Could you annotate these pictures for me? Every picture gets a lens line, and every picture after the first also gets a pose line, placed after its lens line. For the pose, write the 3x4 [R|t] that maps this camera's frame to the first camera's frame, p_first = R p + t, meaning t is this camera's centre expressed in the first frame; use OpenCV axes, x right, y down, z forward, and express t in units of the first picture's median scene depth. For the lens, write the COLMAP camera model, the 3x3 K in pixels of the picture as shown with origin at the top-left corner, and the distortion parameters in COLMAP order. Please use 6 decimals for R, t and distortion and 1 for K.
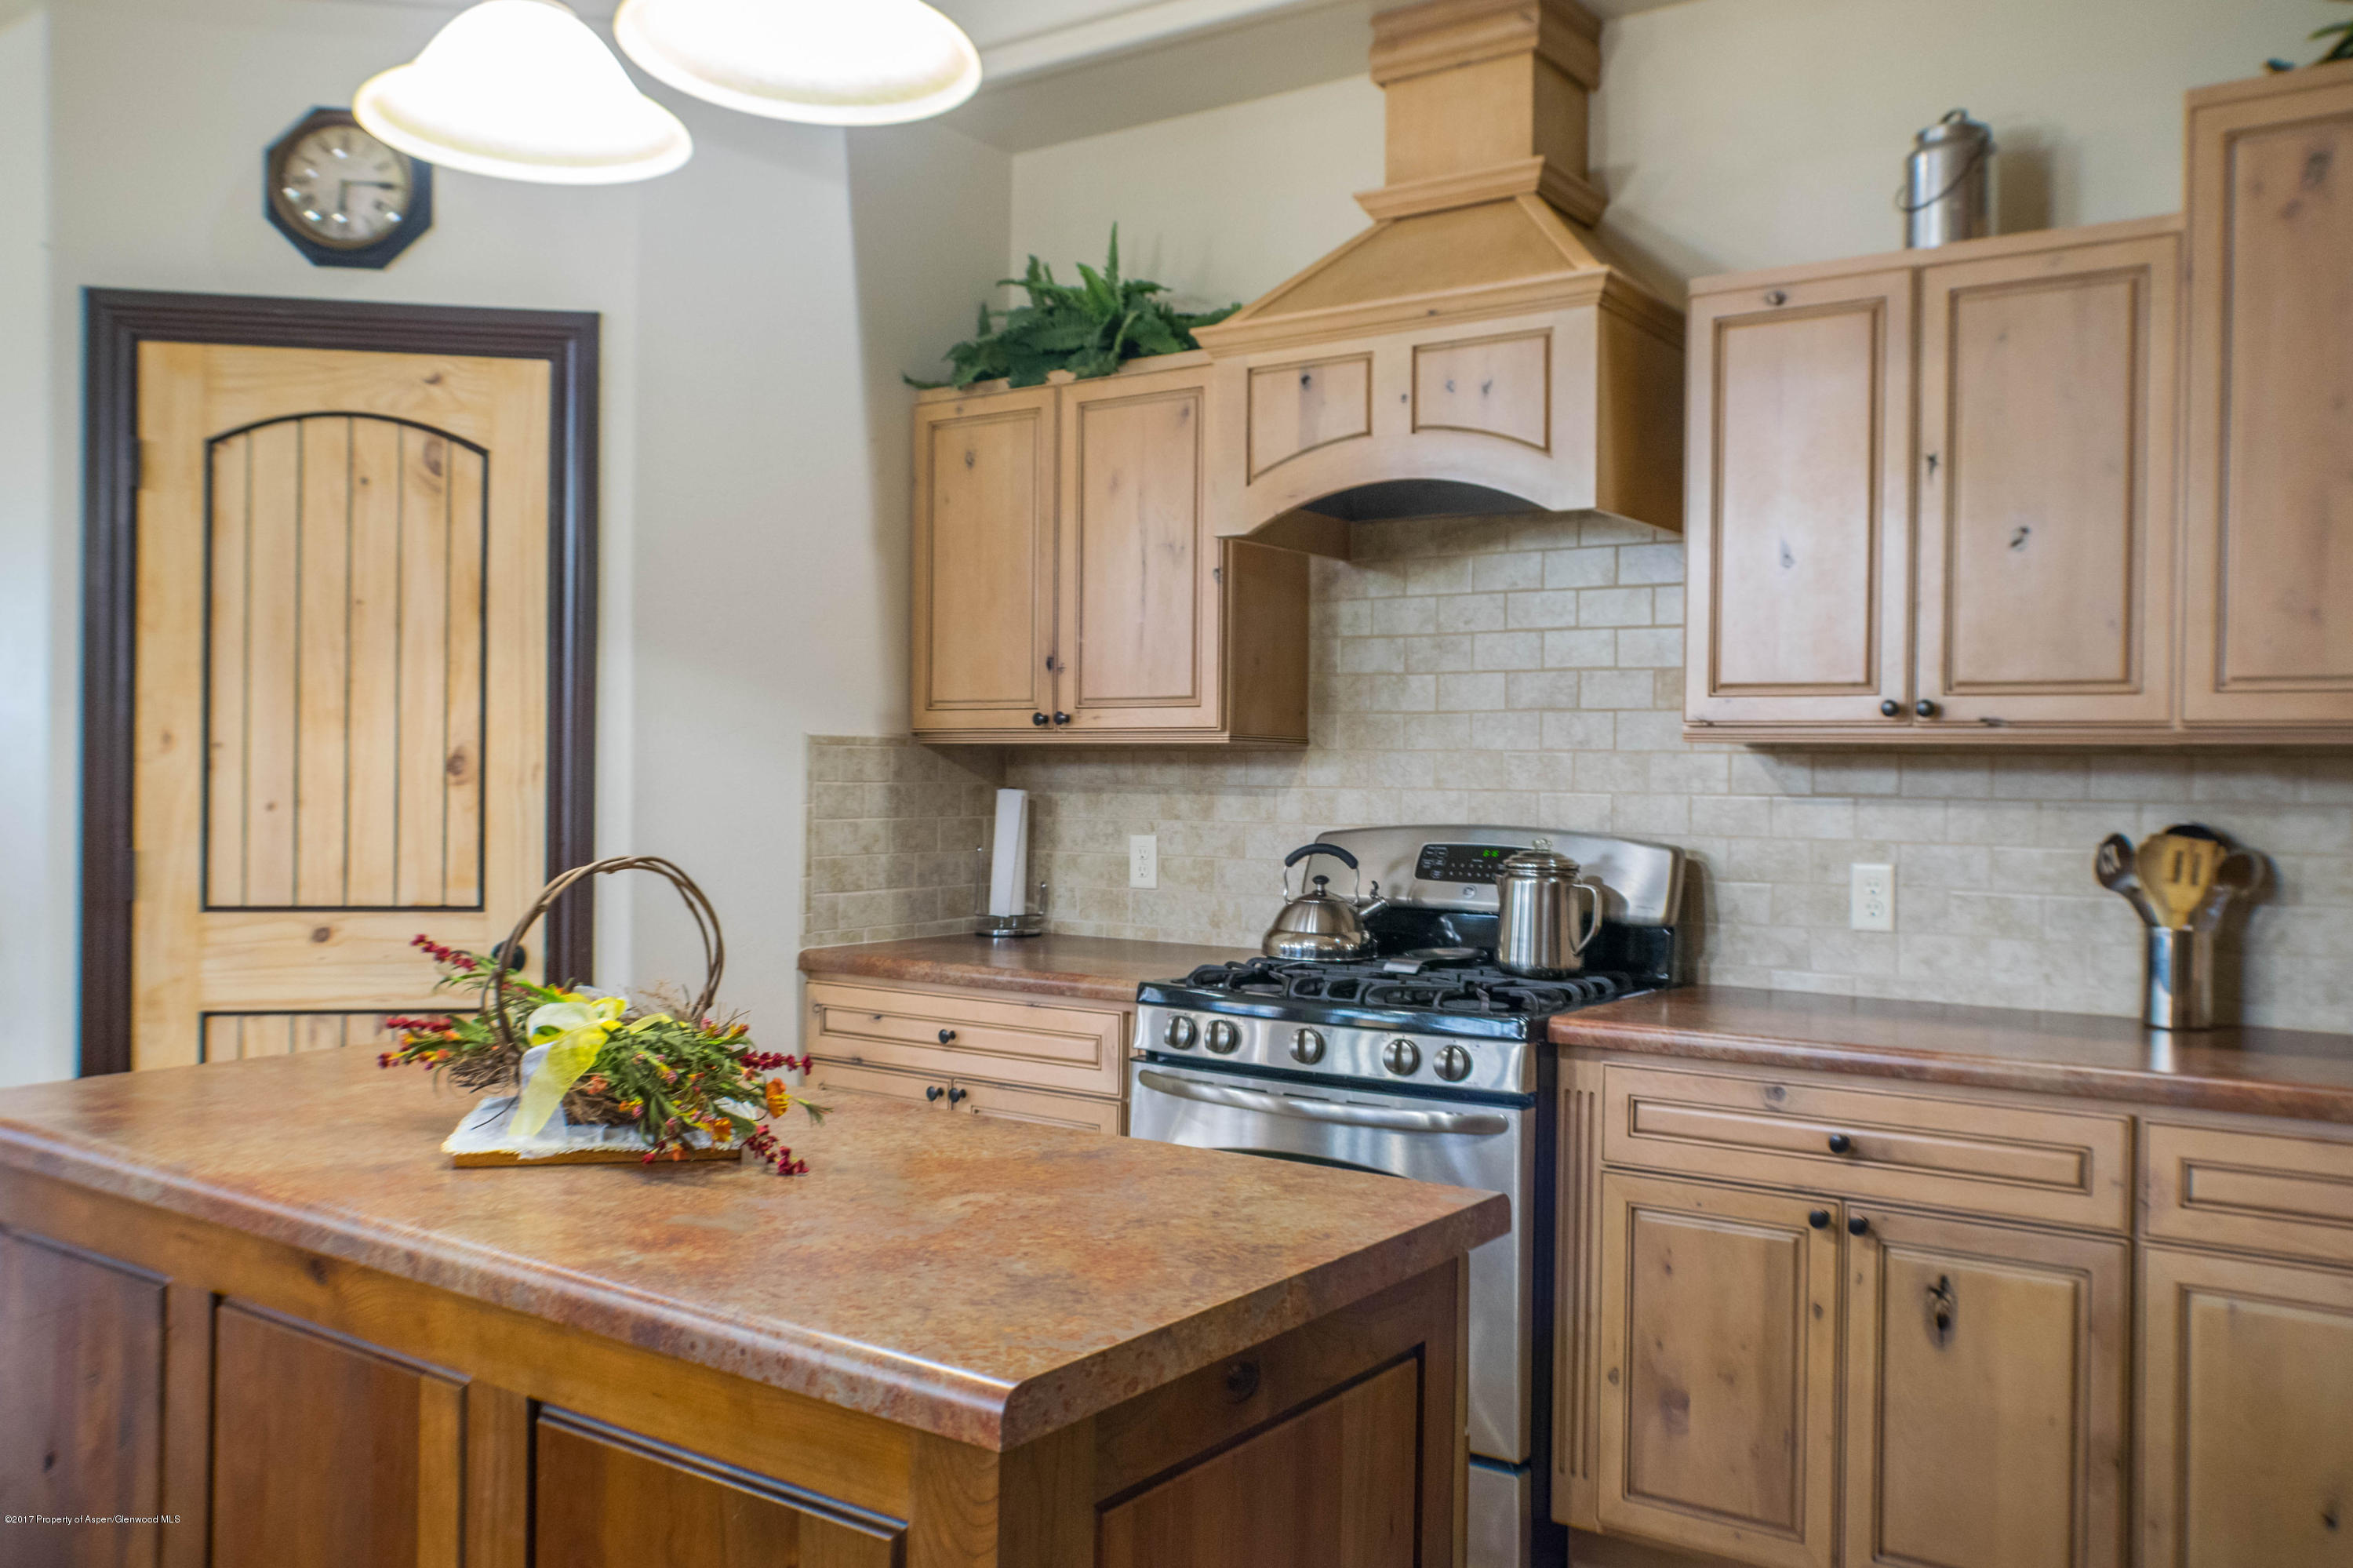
lens RADIAL K [[1934.7, 0, 1189.9], [0, 1934.7, 785.1], [0, 0, 1]] dist [-0.025128, 0.025600]
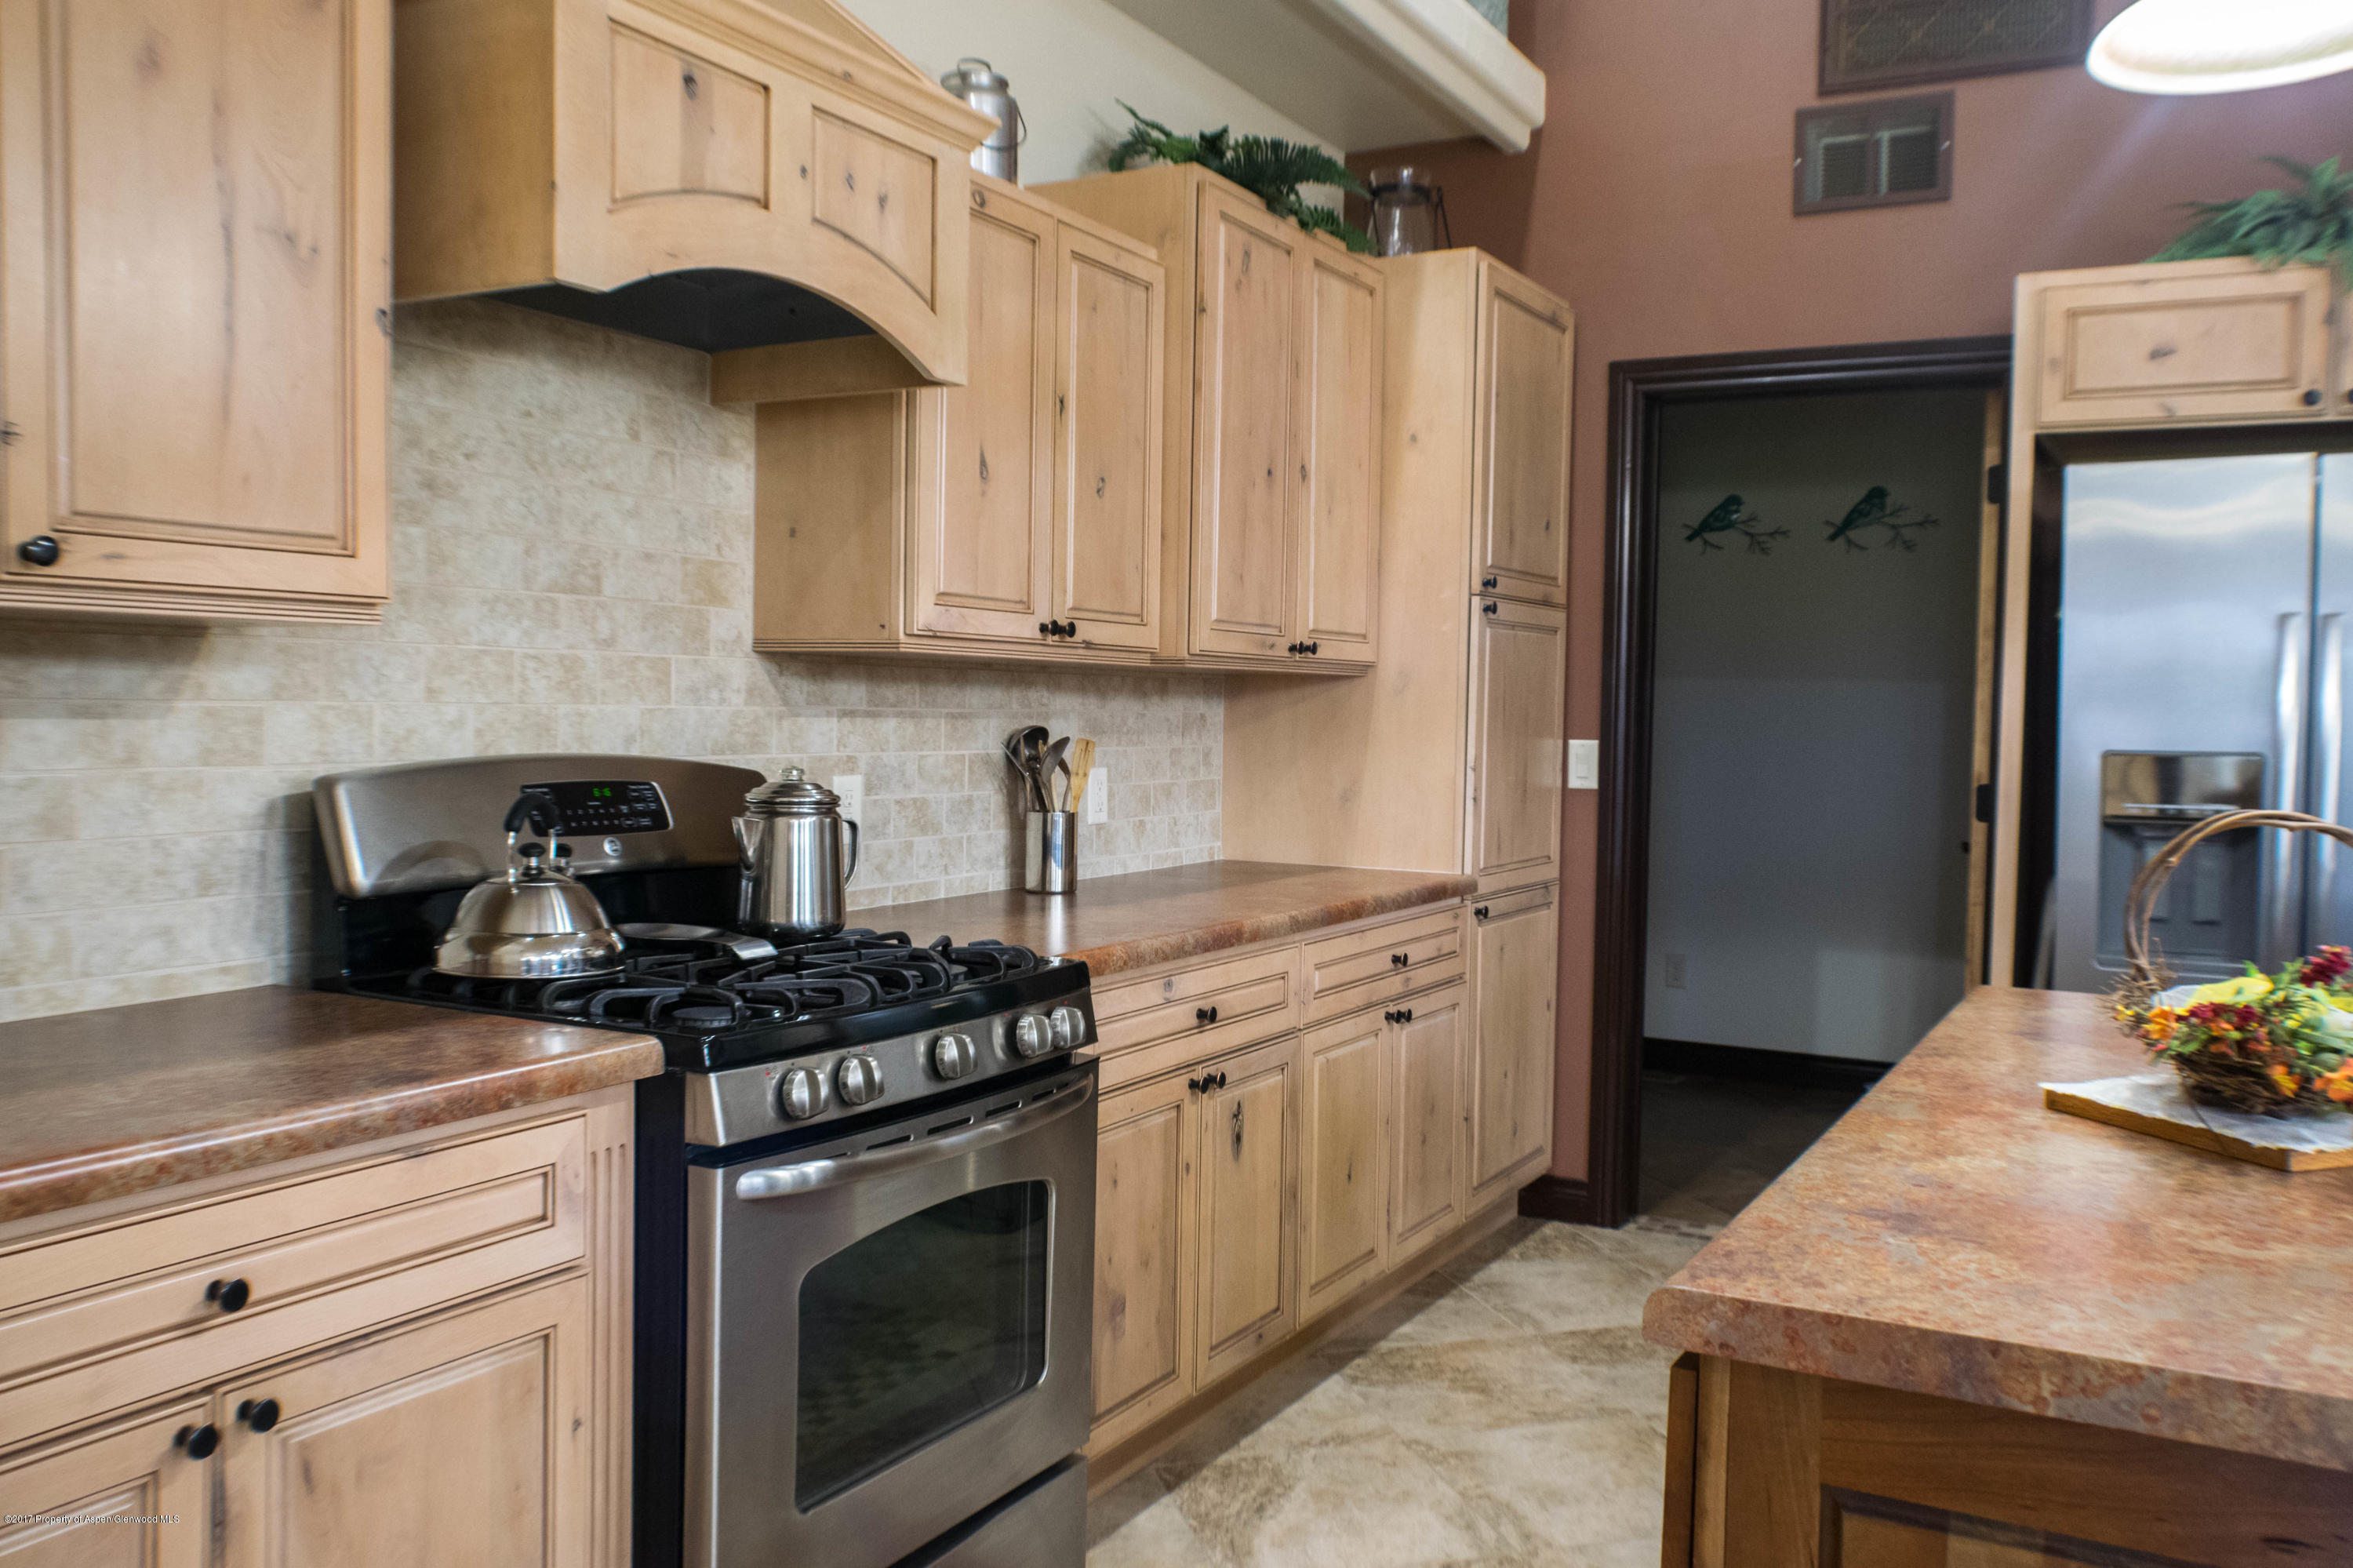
lens RADIAL K [[1934.7, 0, 1192.2], [0, 1934.7, 784.3], [0, 0, 1]] dist [-0.025128, 0.025600]
pose [[-0.143252, -0.052454, 0.988295, -0.596915], [-0.010495, 0.998619, 0.051481, -0.007248], [-0.989631, -0.002998, -0.143605, 0.888111]]
